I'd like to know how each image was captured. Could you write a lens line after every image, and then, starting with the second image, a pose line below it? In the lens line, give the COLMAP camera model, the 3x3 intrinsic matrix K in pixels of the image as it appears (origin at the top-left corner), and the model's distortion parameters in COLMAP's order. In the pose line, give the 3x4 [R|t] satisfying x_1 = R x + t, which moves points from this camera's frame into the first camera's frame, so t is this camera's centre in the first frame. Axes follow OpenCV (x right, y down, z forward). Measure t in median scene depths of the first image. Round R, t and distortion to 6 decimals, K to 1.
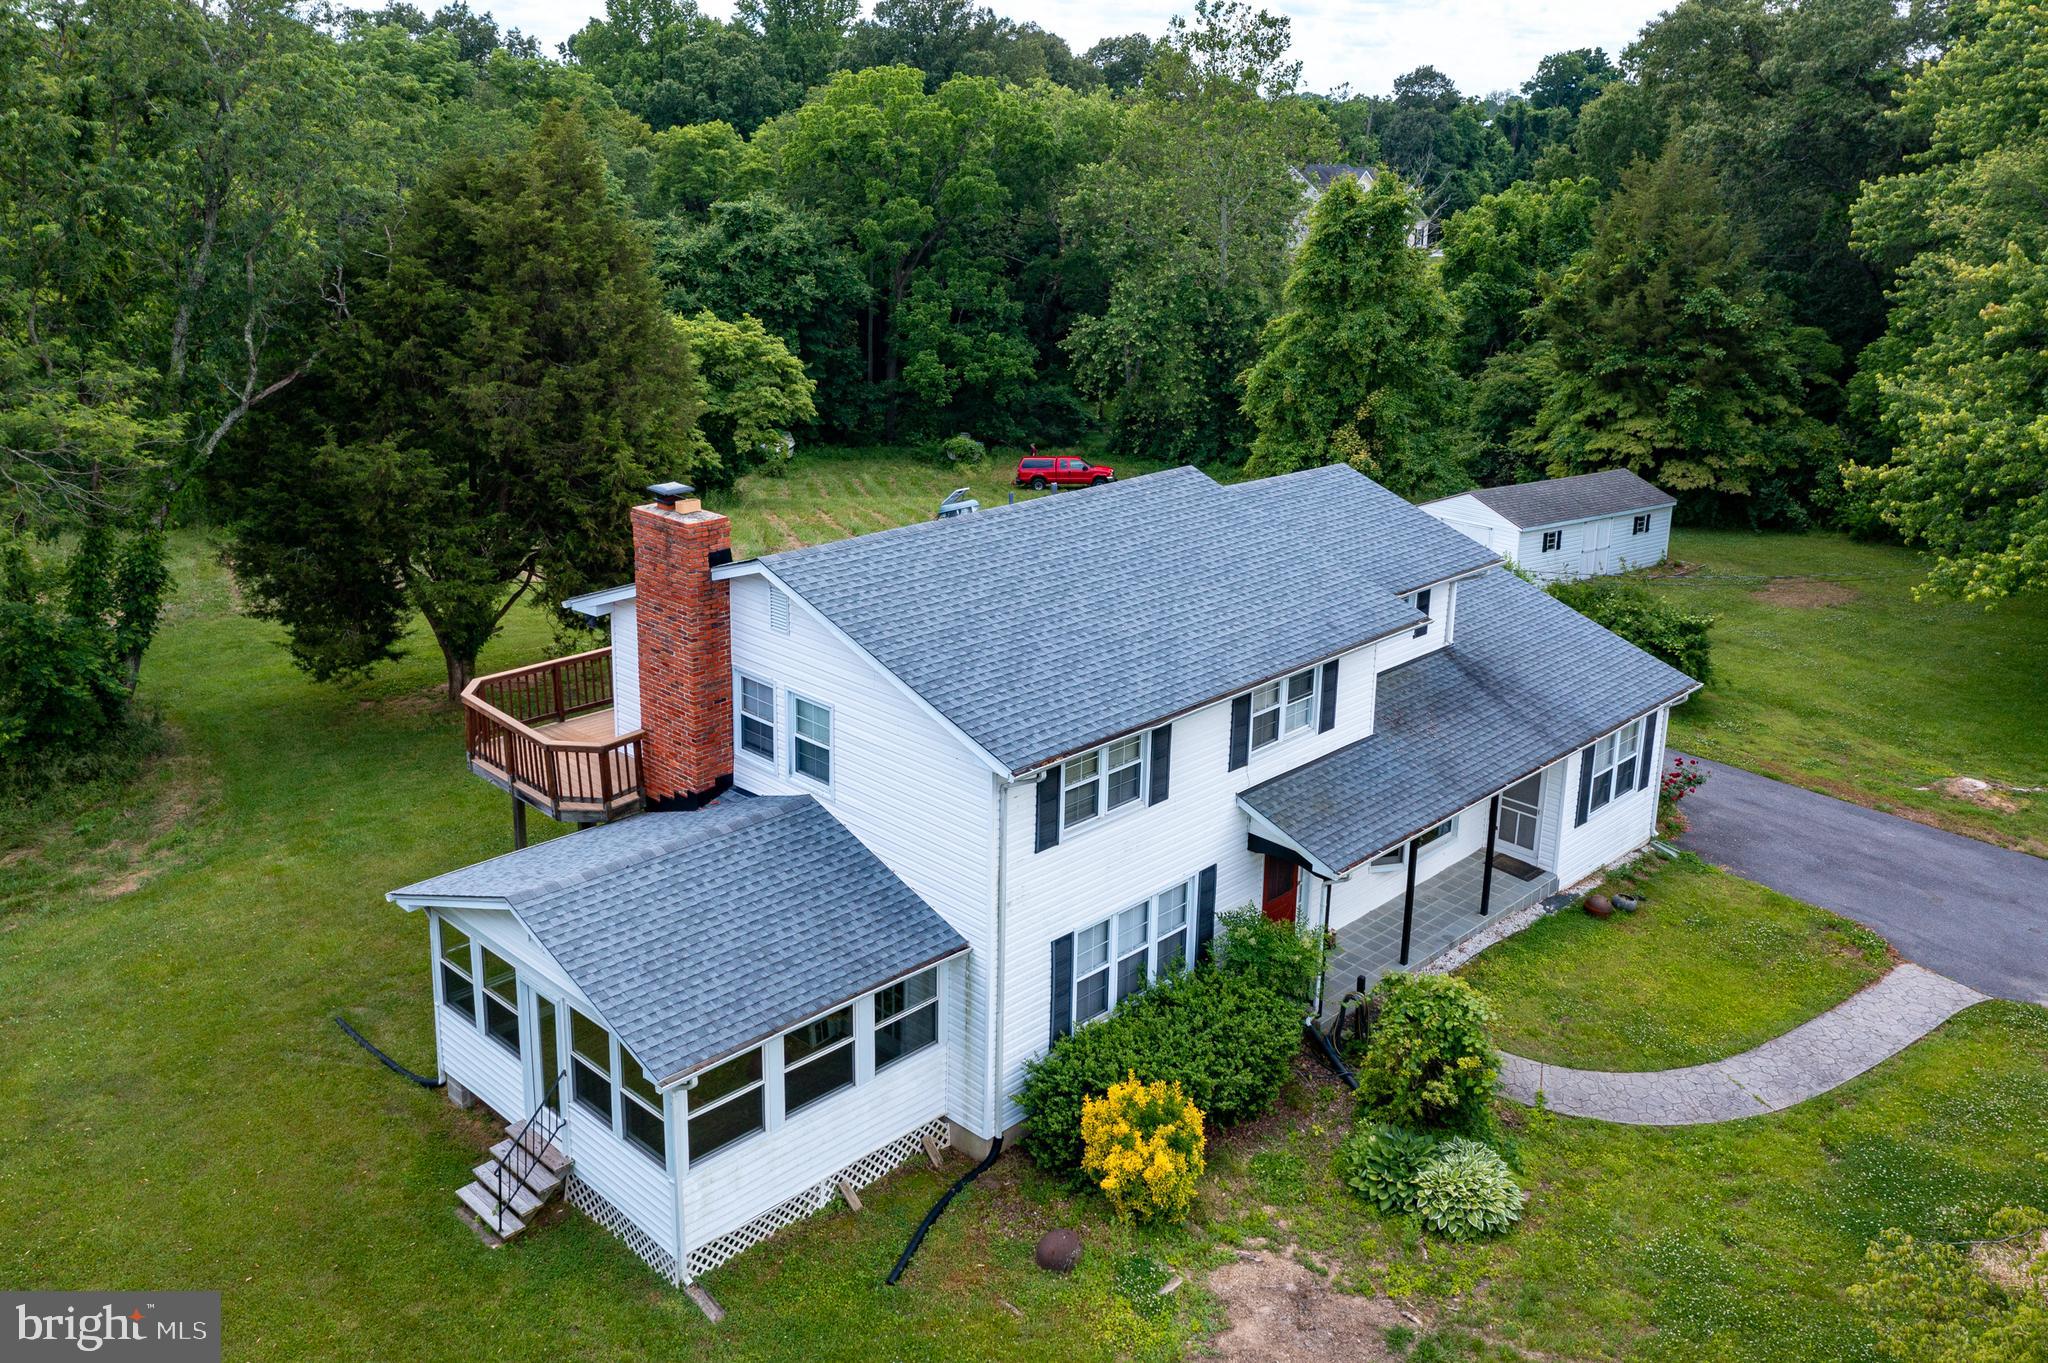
lens RADIAL K [[1689.9, 0, 1012.8], [0, 1689.9, 561.7], [0, 0, 1]] dist [0.006775, 0.008813]
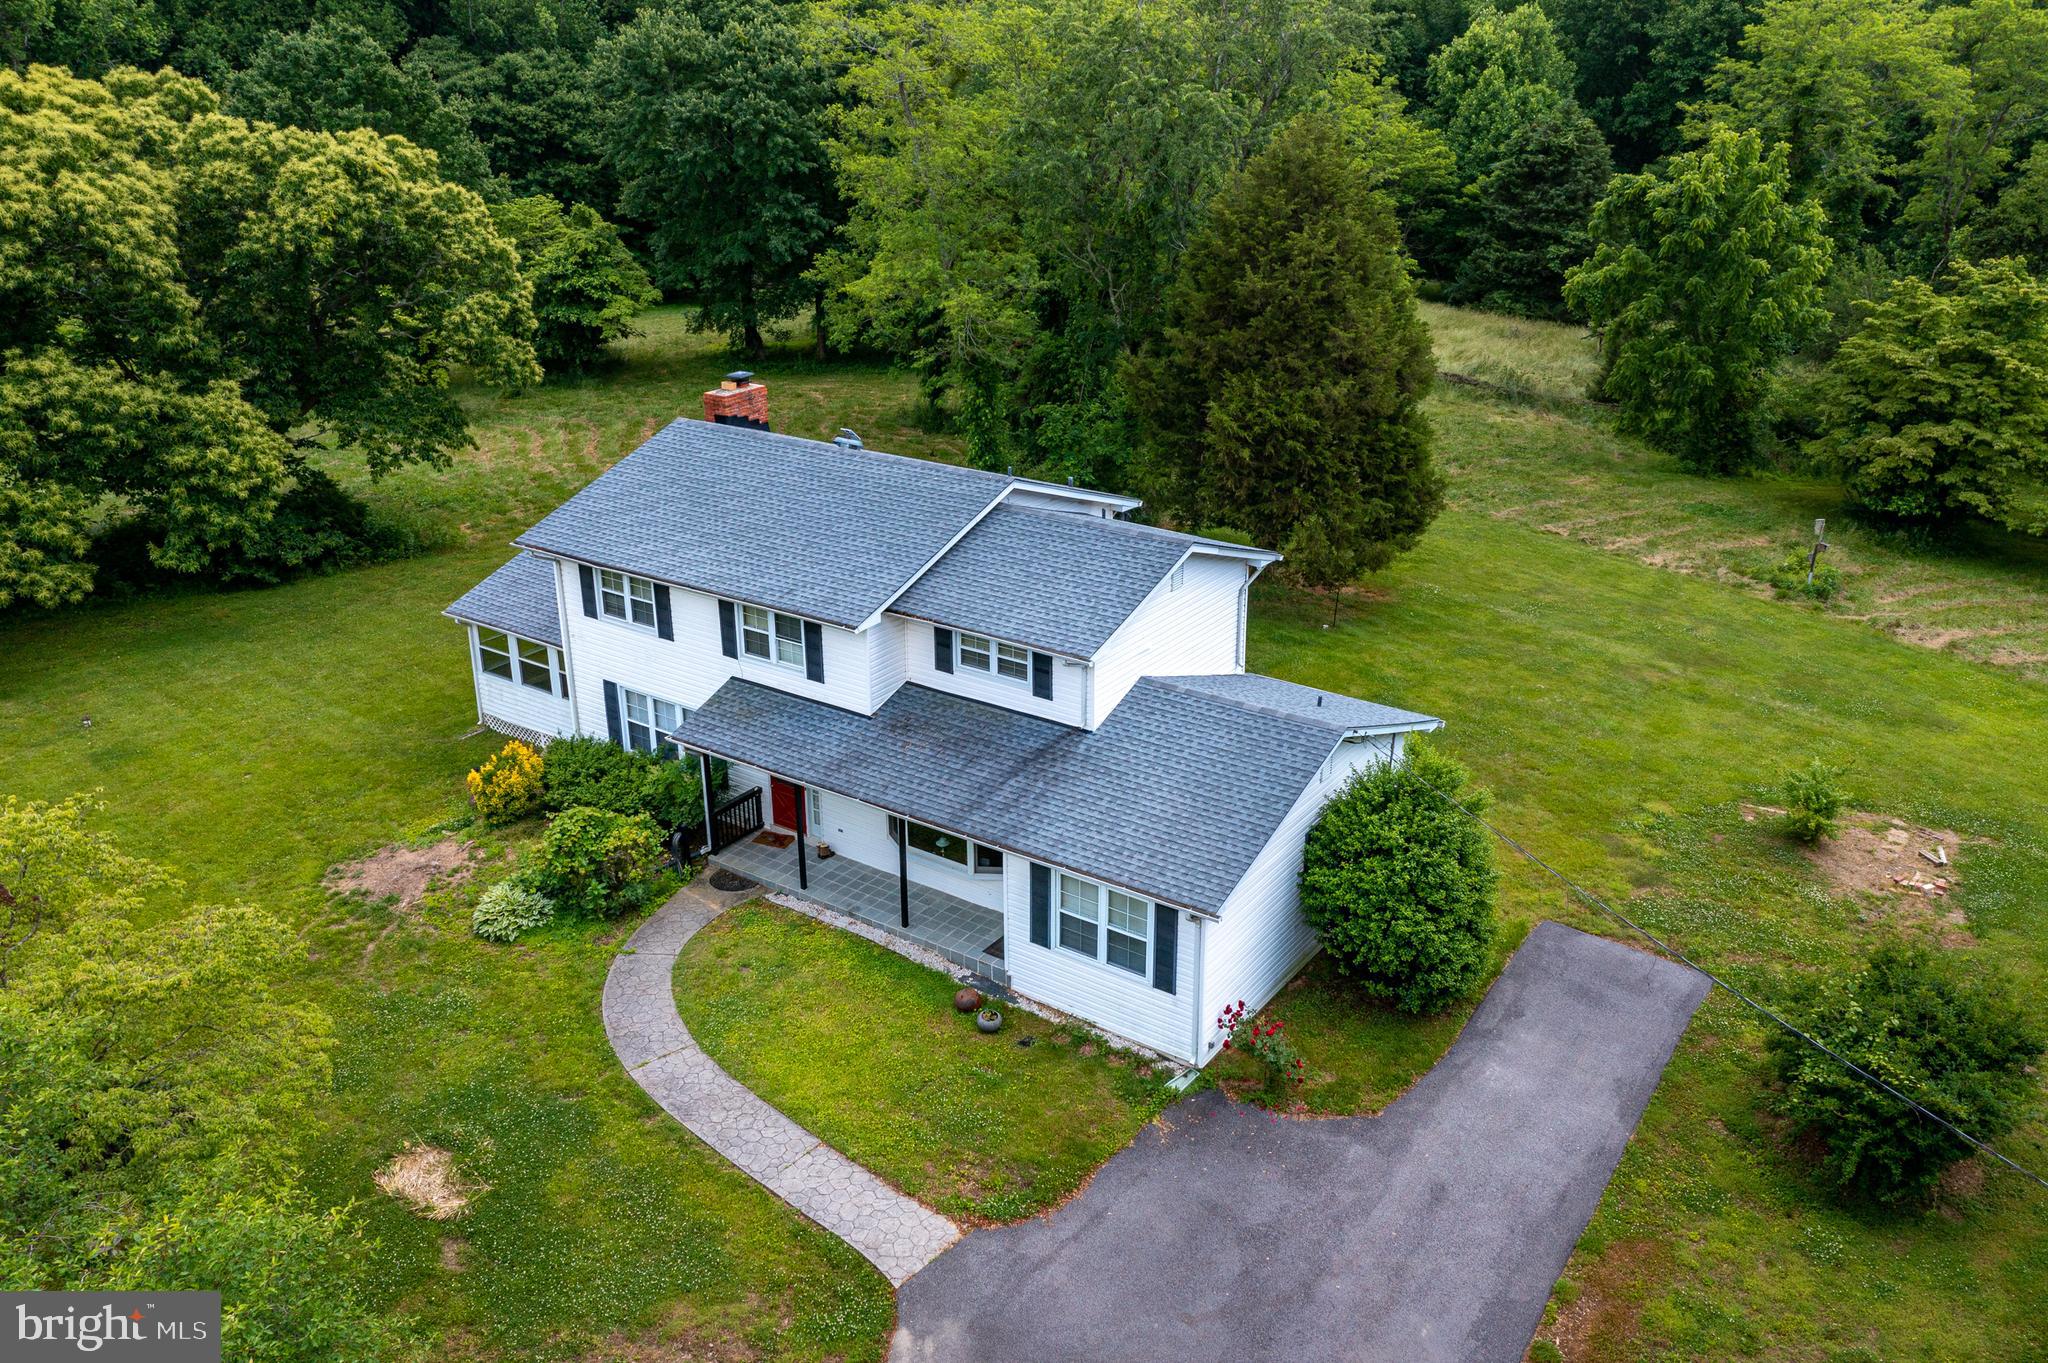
lens RADIAL K [[1631.6, 0, 1026.3], [0, 1631.6, 684.0], [0, 0, 1]] dist [0.008583, 0.005994]
pose [[0.164826, 0.361095, -0.917847, 1.384065], [-0.241362, 0.917048, 0.317437, -0.331273], [0.956335, 0.169212, 0.238309, 0.920069]]
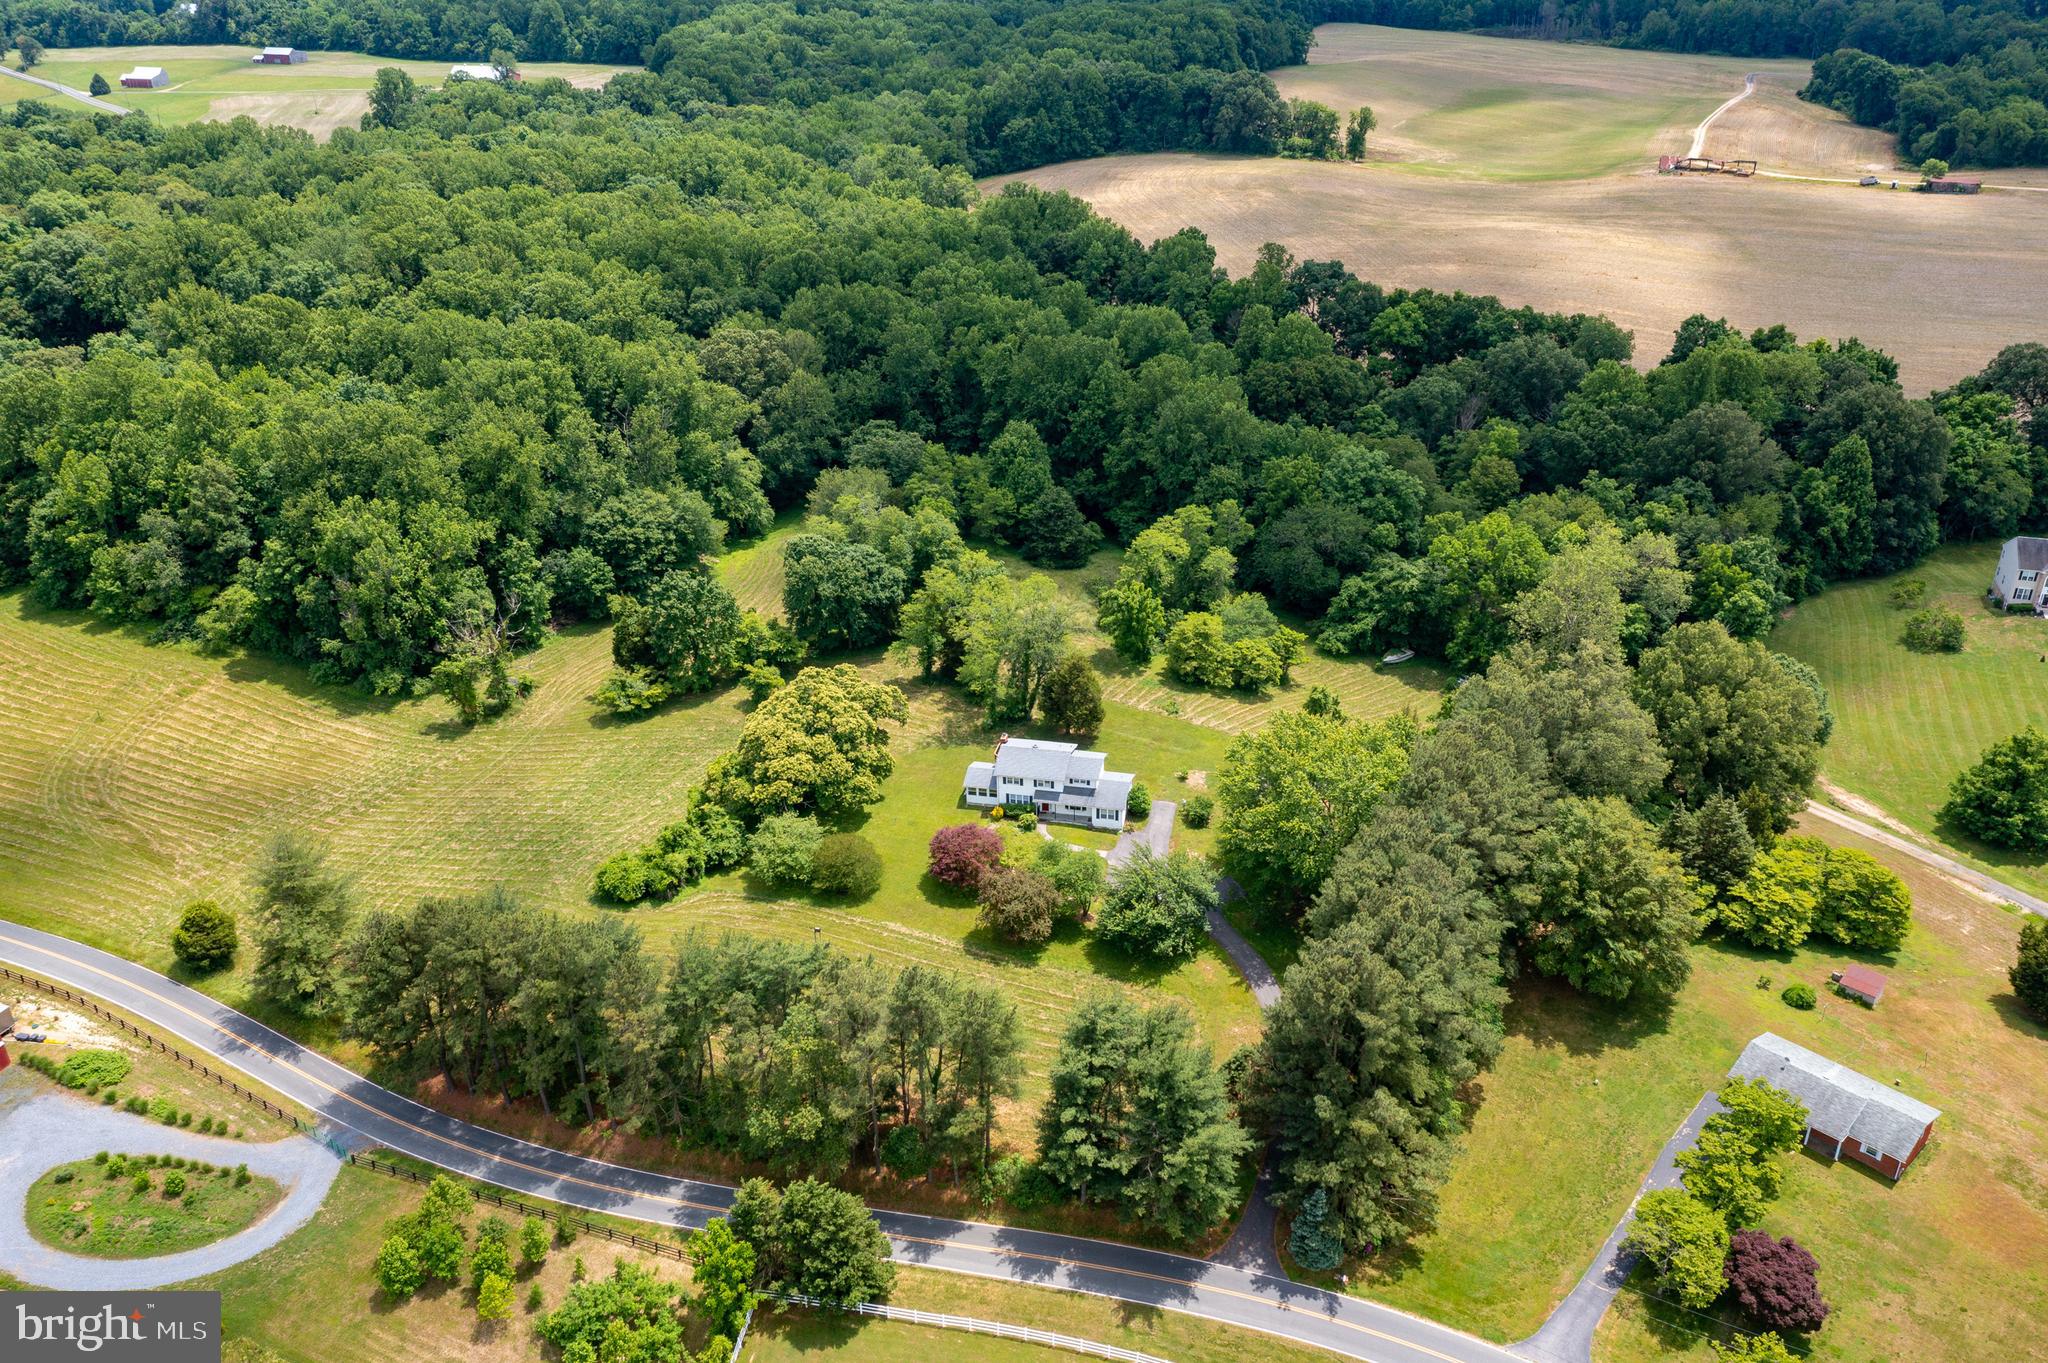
lens RADIAL K [[1631.6, 0, 1026.3], [0, 1631.6, 684.0], [0, 0, 1]] dist [0.008583, 0.005994]
pose [[0.546433, 0.367930, -0.752356, 6.340439], [-0.193457, 0.929488, 0.314047, -3.054210], [0.814853, -0.026057, 0.579081, -3.972928]]
